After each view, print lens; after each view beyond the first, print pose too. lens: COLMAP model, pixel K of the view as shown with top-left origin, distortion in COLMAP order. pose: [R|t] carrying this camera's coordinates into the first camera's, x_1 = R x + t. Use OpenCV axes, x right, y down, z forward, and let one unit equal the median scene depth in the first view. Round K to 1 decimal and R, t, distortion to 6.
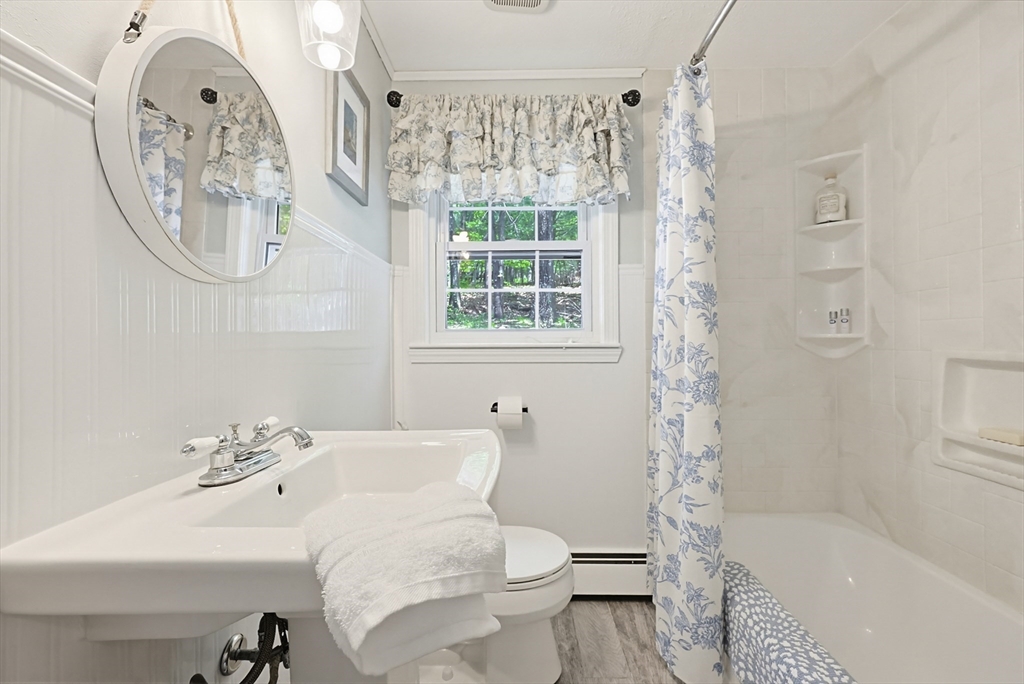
lens RADIAL K [[440.2, 0, 512.2], [0, 440.2, 338.6], [0, 0, 1]] dist [-0.002136, 0.000901]
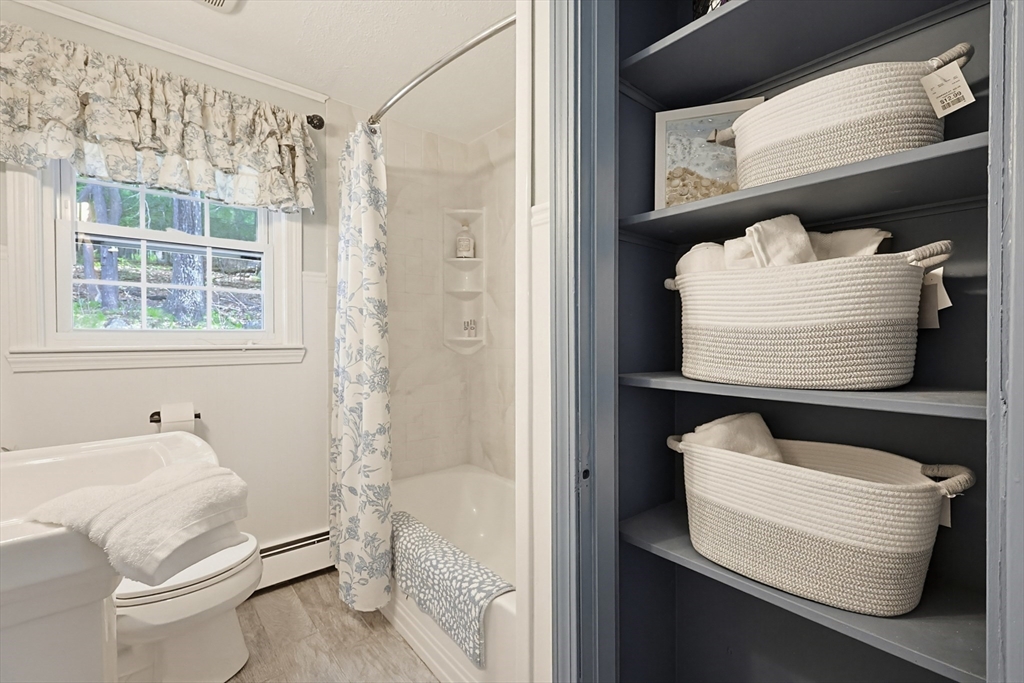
lens RADIAL K [[440.2, 0, 510.9], [0, 440.2, 339.8], [0, 0, 1]] dist [-0.002136, 0.000901]
pose [[0.762407, 0.000462, 0.647097, -0.071580], [-0.004535, 0.999979, 0.004629, -0.010168], [-0.647082, -0.006464, 0.762393, -0.165542]]
